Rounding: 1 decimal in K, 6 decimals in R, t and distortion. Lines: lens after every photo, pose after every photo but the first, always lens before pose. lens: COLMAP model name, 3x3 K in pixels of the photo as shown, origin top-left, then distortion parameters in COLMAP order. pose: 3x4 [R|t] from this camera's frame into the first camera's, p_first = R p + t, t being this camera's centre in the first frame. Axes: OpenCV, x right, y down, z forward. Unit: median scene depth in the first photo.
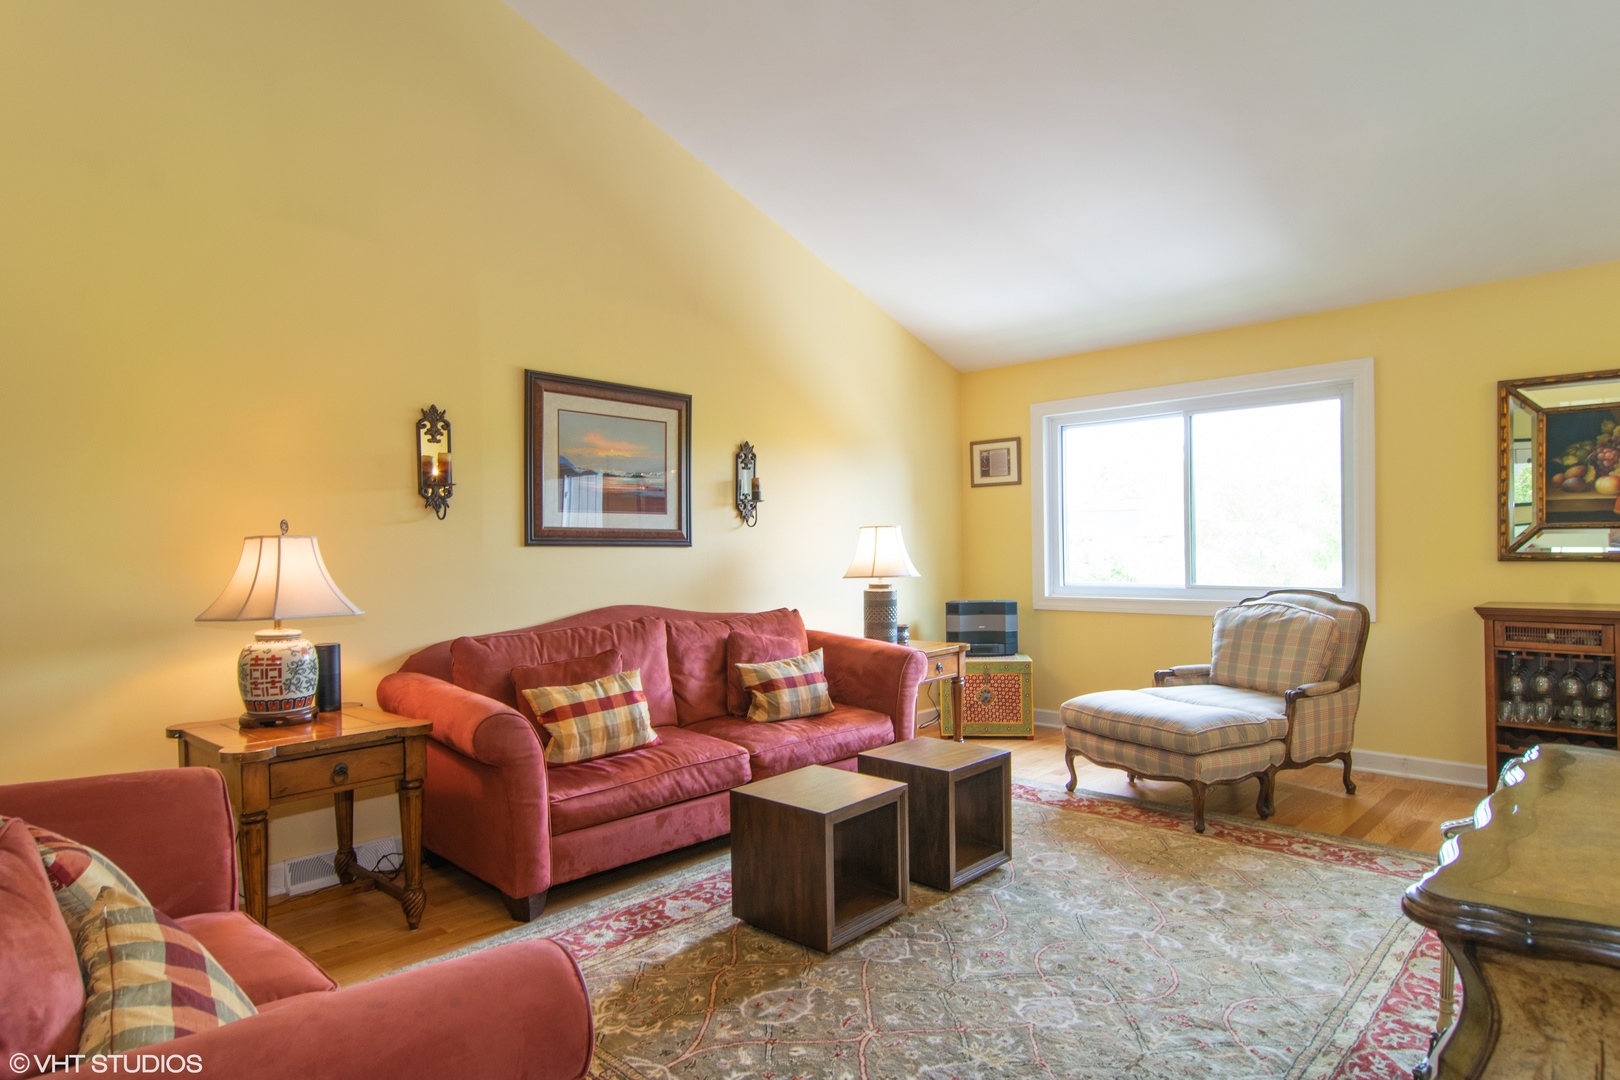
lens RADIAL K [[969.3, 0, 810.0], [0, 969.3, 540.0], [0, 0, 1]] dist [0.004792, 0.001097]
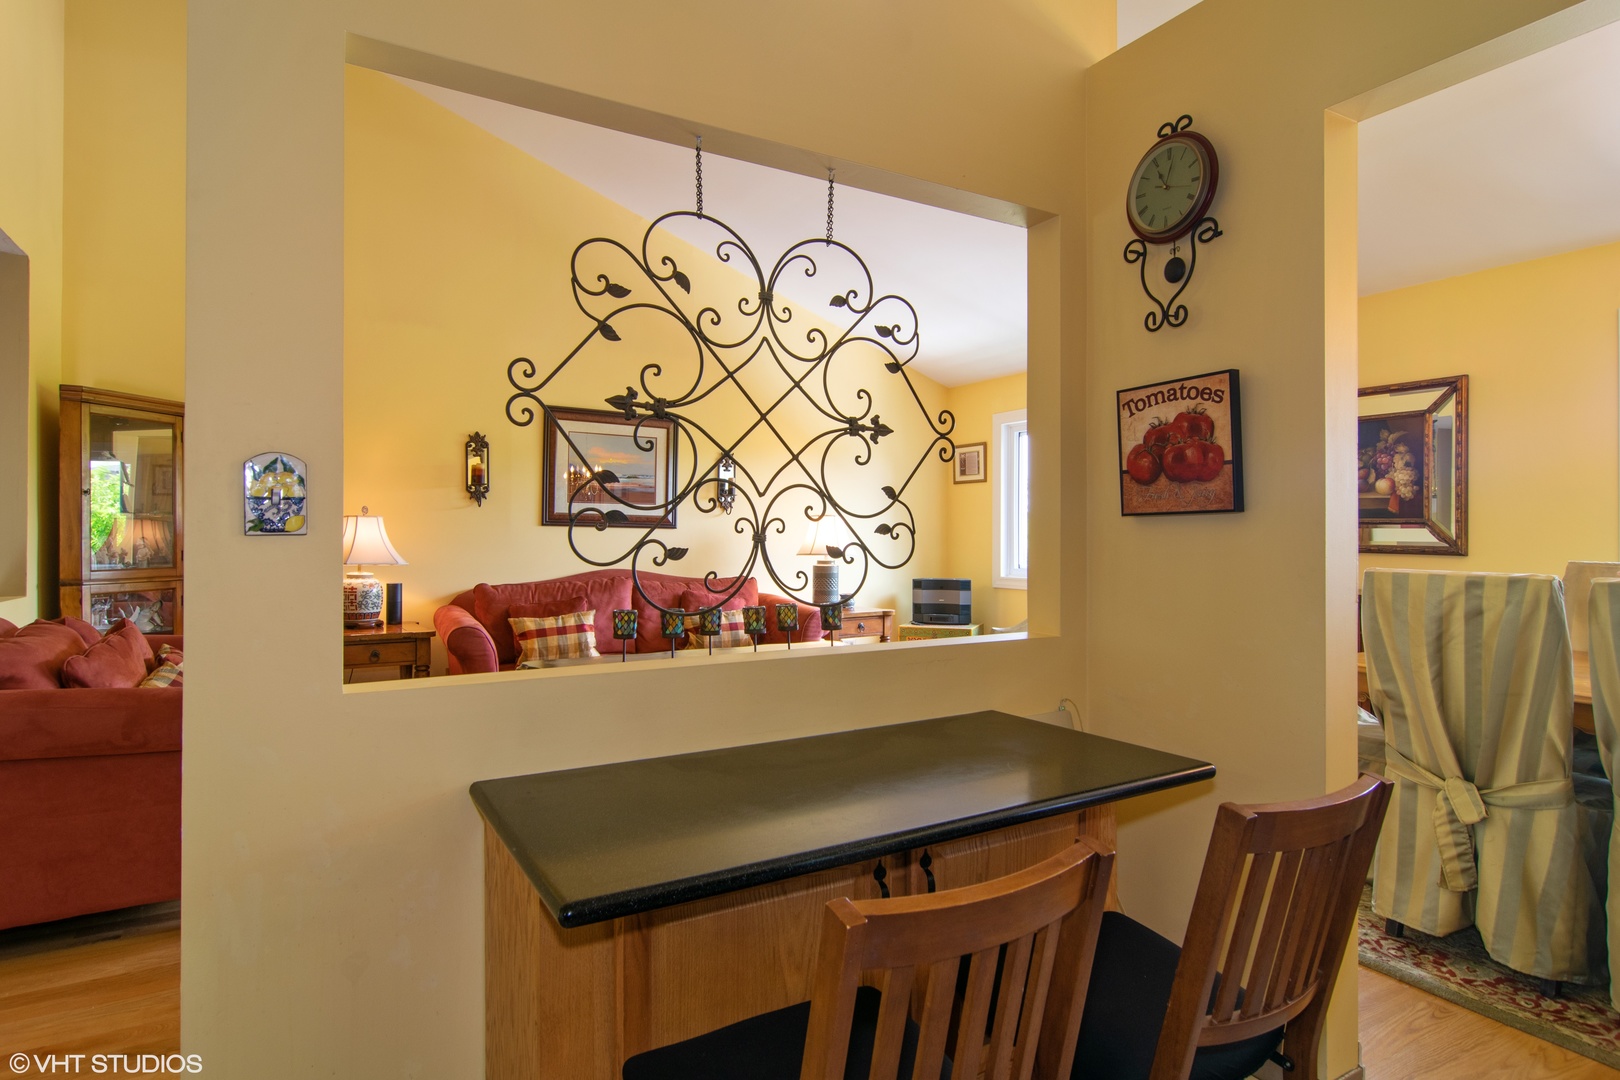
lens RADIAL K [[969.3, 0, 810.0], [0, 969.3, 540.0], [0, 0, 1]] dist [0.004792, 0.001097]
pose [[0.956864, 0.019076, -0.289911, 0.551161], [-0.015970, 0.999787, 0.013077, 0.002266], [0.290098, -0.007883, 0.956964, -0.303214]]
